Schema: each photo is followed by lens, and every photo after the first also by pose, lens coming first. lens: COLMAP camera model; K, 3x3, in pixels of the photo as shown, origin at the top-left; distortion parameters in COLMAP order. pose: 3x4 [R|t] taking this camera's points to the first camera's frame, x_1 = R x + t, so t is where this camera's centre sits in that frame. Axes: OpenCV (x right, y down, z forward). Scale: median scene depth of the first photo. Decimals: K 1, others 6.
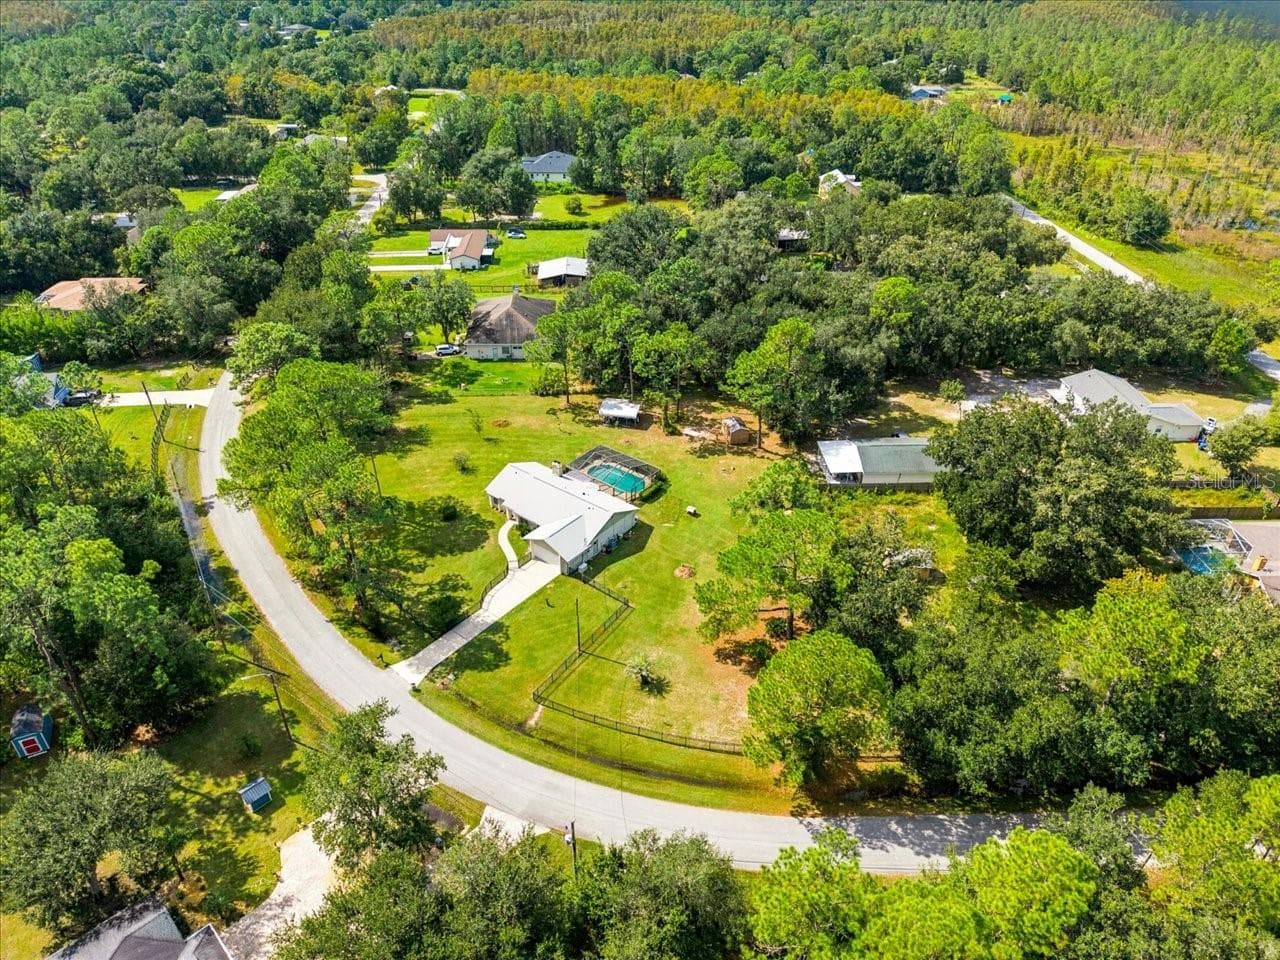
lens RADIAL K [[857.5, 0, 640.0], [0, 857.5, 480.0], [0, 0, 1]] dist [0.000817, -0.003587]
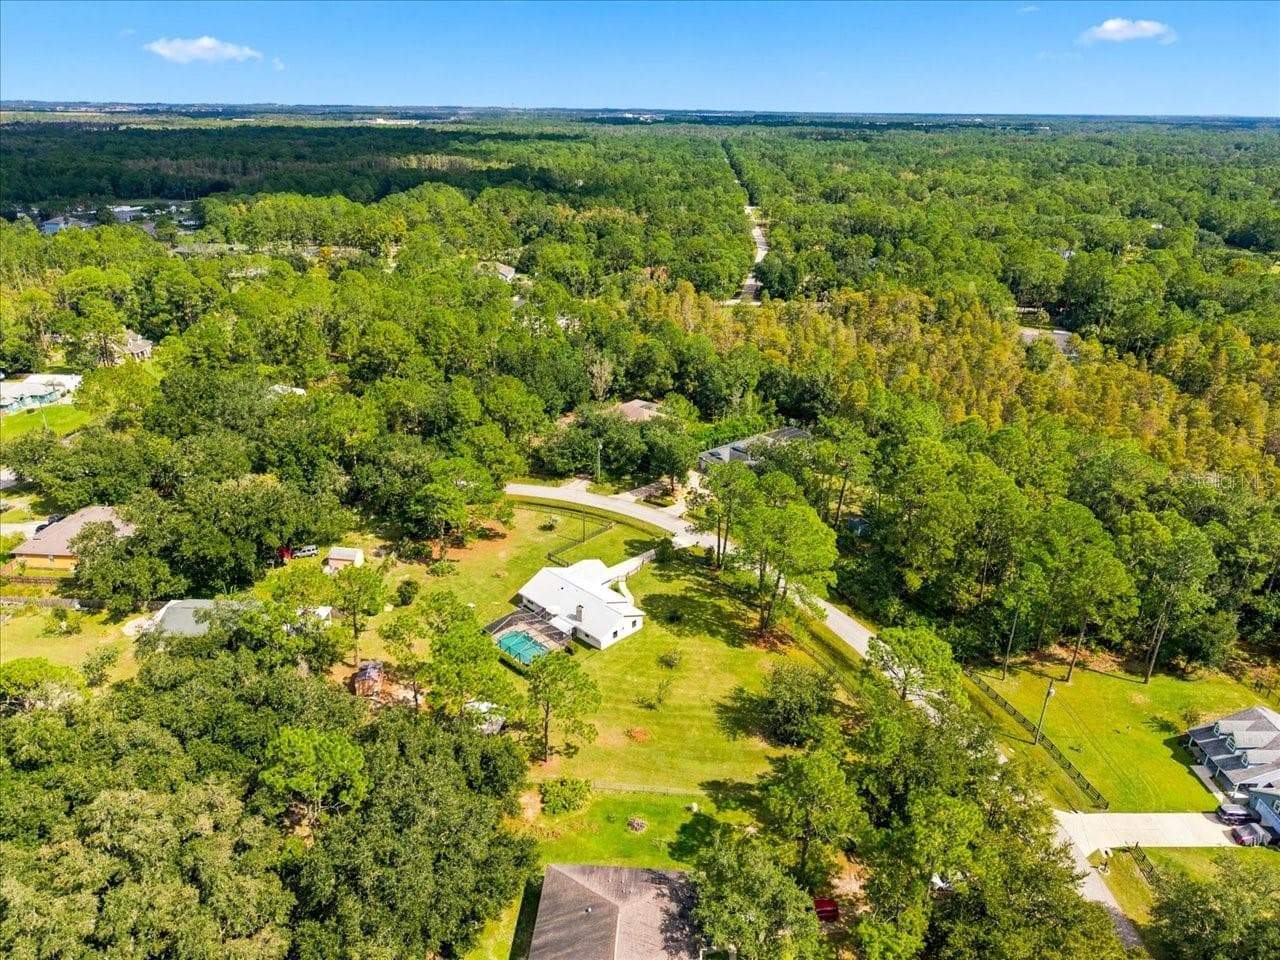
lens RADIAL K [[857.5, 0, 640.0], [0, 857.5, 480.0], [0, 0, 1]] dist [0.000817, -0.003587]
pose [[-0.992439, -0.092031, 0.081213, -0.234256], [0.013947, 0.572818, 0.819564, -0.958495], [-0.121946, 0.814500, -0.567203, 1.408314]]
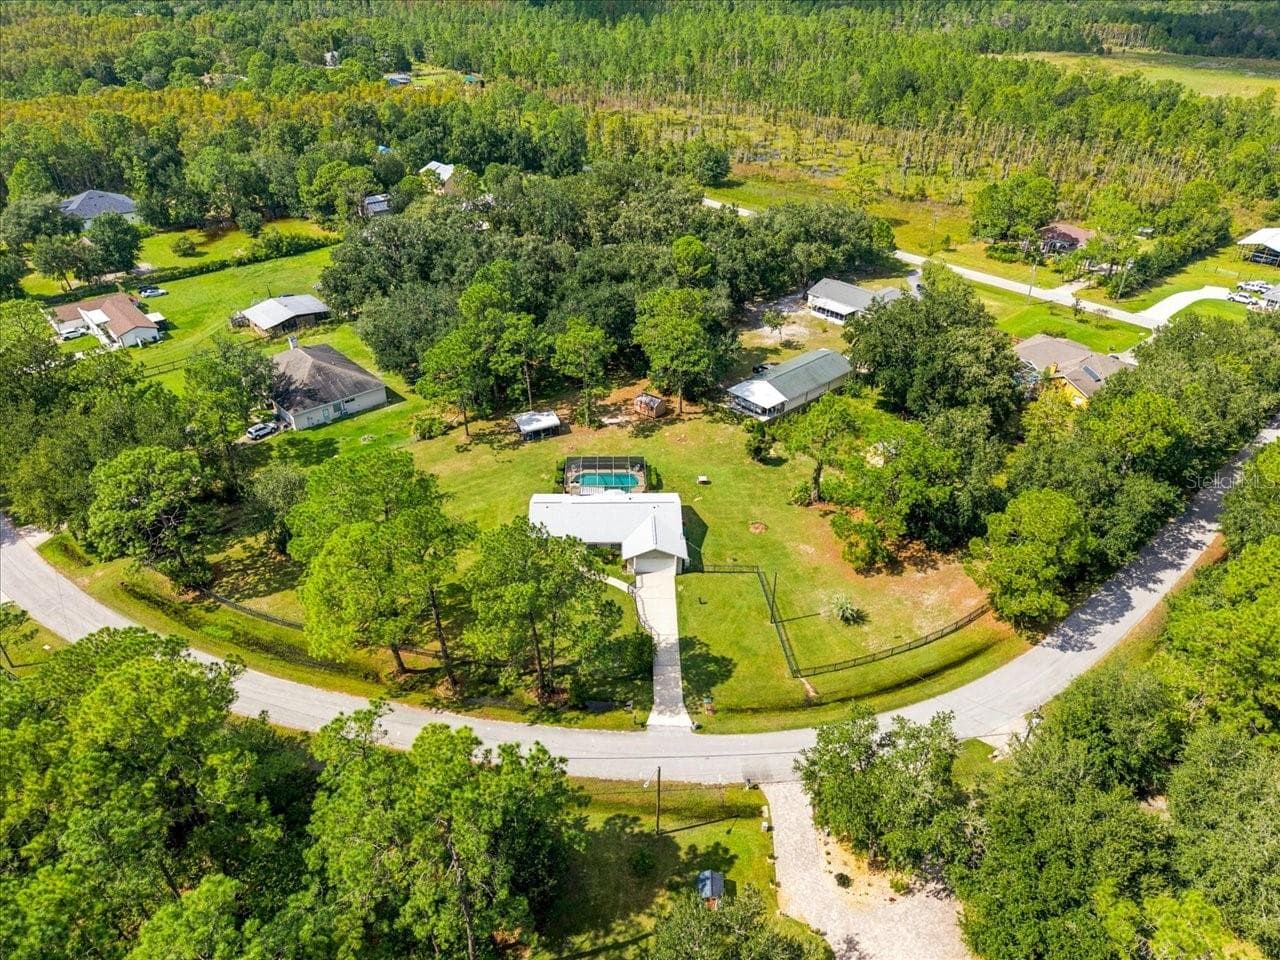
lens RADIAL K [[857.5, 0, 640.0], [0, 857.5, 480.0], [0, 0, 1]] dist [0.000817, -0.003587]
pose [[0.771112, -0.340938, 0.537724, -0.523708], [0.335988, 0.935280, 0.111189, -0.098878], [-0.540832, 0.094930, 0.835757, 0.156767]]
